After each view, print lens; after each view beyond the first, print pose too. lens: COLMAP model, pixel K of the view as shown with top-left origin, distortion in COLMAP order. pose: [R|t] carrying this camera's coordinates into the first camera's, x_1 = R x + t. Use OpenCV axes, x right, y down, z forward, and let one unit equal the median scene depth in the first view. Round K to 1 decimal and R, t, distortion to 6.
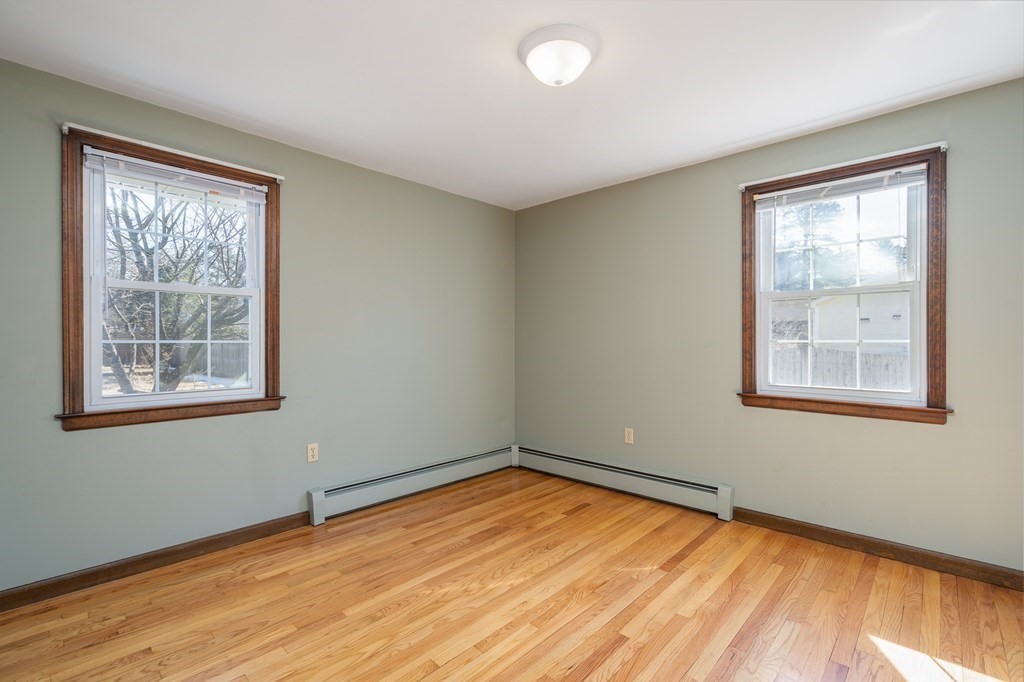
lens RADIAL K [[468.8, 0, 512.0], [0, 468.8, 341.0], [0, 0, 1]] dist [0.000022, 0.000786]
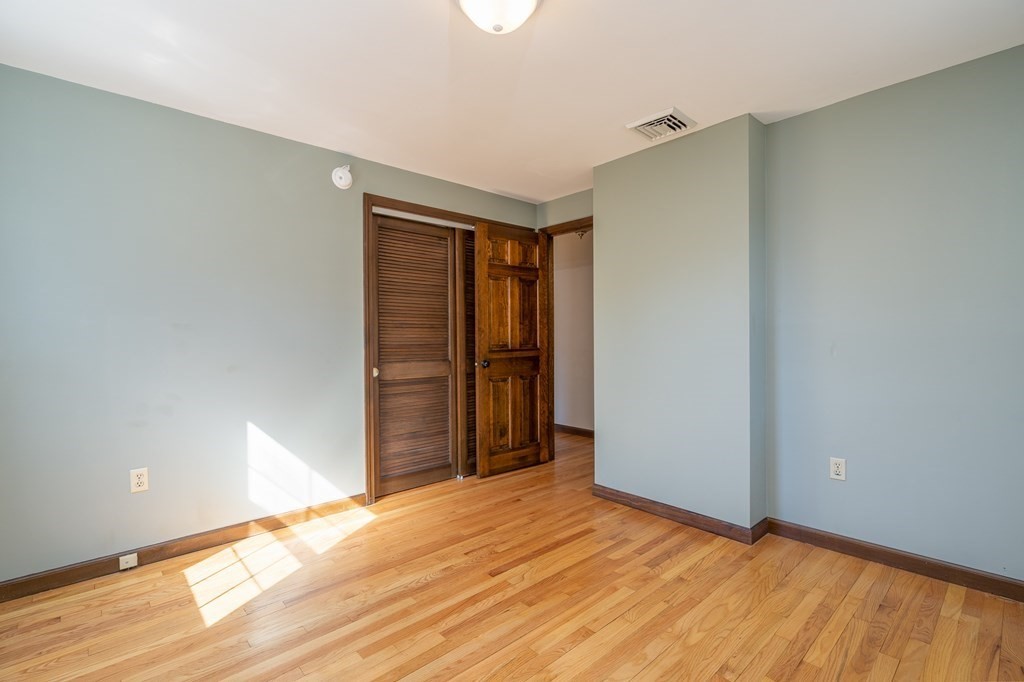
lens RADIAL K [[468.8, 0, 512.0], [0, 468.8, 341.0], [0, 0, 1]] dist [0.000022, 0.000786]
pose [[-0.997313, 0.009636, 0.072625, 0.017776], [0.009935, 0.999944, 0.003759, 0.009356], [-0.072585, 0.004471, -0.997352, 1.969936]]
